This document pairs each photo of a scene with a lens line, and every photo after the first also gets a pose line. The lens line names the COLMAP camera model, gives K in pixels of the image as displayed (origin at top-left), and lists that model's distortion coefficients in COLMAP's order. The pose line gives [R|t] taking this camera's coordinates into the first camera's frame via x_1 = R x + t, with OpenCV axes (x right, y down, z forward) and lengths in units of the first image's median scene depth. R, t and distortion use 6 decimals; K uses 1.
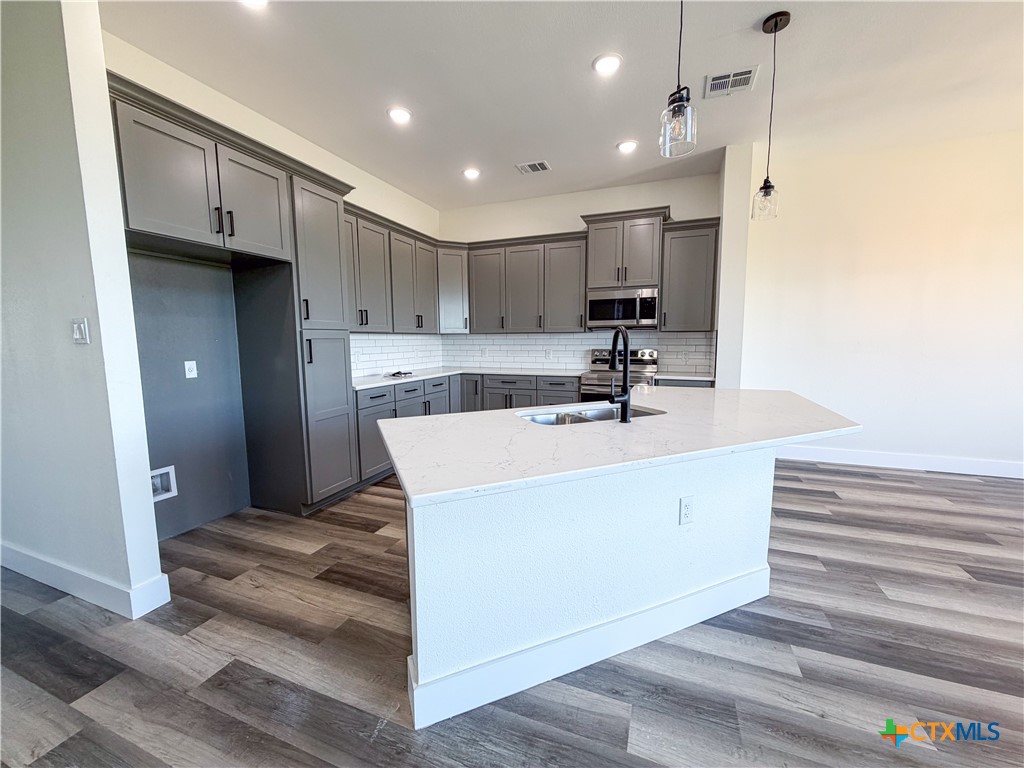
lens RADIAL K [[408.9, 0, 509.9], [0, 408.9, 383.8], [0, 0, 1]] dist [0.000378, 0.000389]
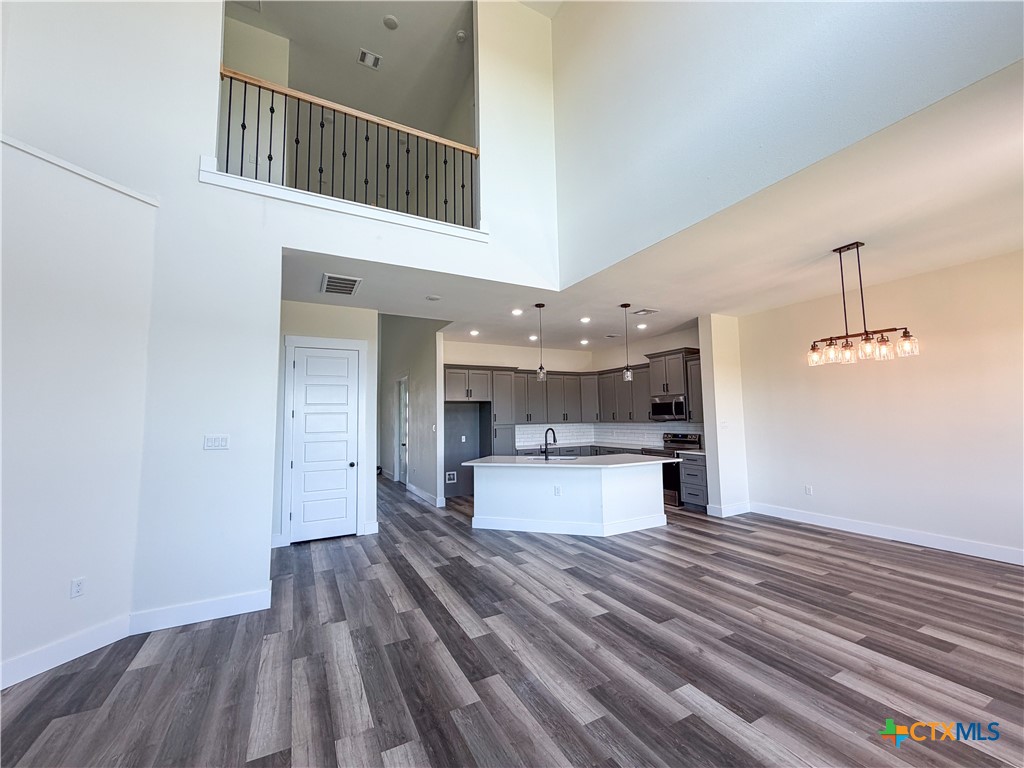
lens RADIAL K [[400.6, 0, 512.0], [0, 400.6, 384.0], [0, 0, 1]] dist [0.002013, 0.000351]
pose [[0.762734, -0.061217, -0.643809, 1.309715], [-0.057910, 0.985046, -0.162270, 0.021902], [0.644115, 0.161052, 0.747782, -0.947364]]
